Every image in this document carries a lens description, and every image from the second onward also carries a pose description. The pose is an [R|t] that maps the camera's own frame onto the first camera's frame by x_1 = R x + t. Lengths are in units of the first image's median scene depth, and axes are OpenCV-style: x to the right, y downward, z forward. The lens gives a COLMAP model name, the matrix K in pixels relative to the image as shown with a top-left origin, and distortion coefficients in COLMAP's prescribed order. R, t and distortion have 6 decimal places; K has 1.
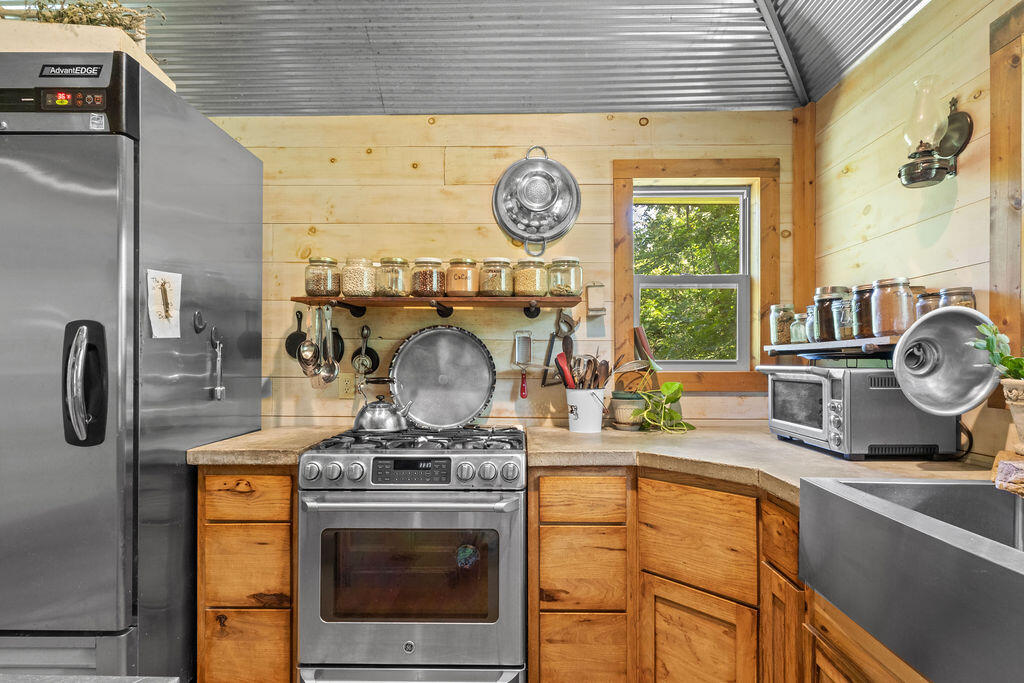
lens RADIAL K [[501.7, 0, 512.8], [0, 501.7, 356.3], [0, 0, 1]] dist [-0.000101, -0.003107]
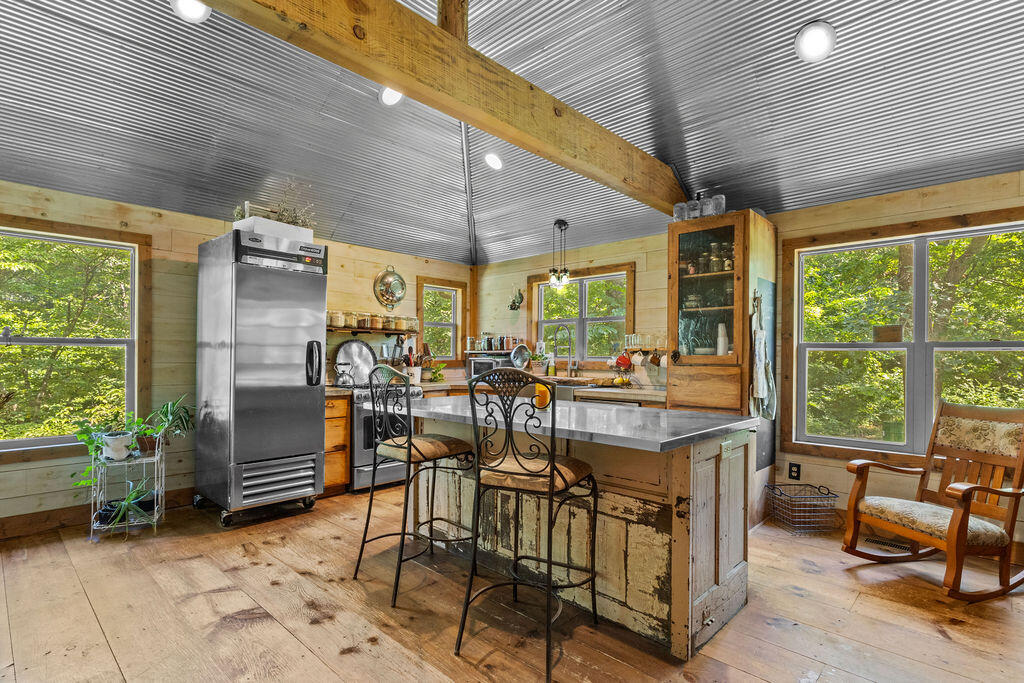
lens RADIAL K [[501.7, 0, 511.6], [0, 501.7, 349.7], [0, 0, 1]] dist [-0.000101, -0.003107]
pose [[0.670482, 0.014006, 0.741793, -1.440741], [-0.013388, 0.999887, -0.006777, -0.012209], [-0.741805, -0.005387, 0.670594, -1.108650]]
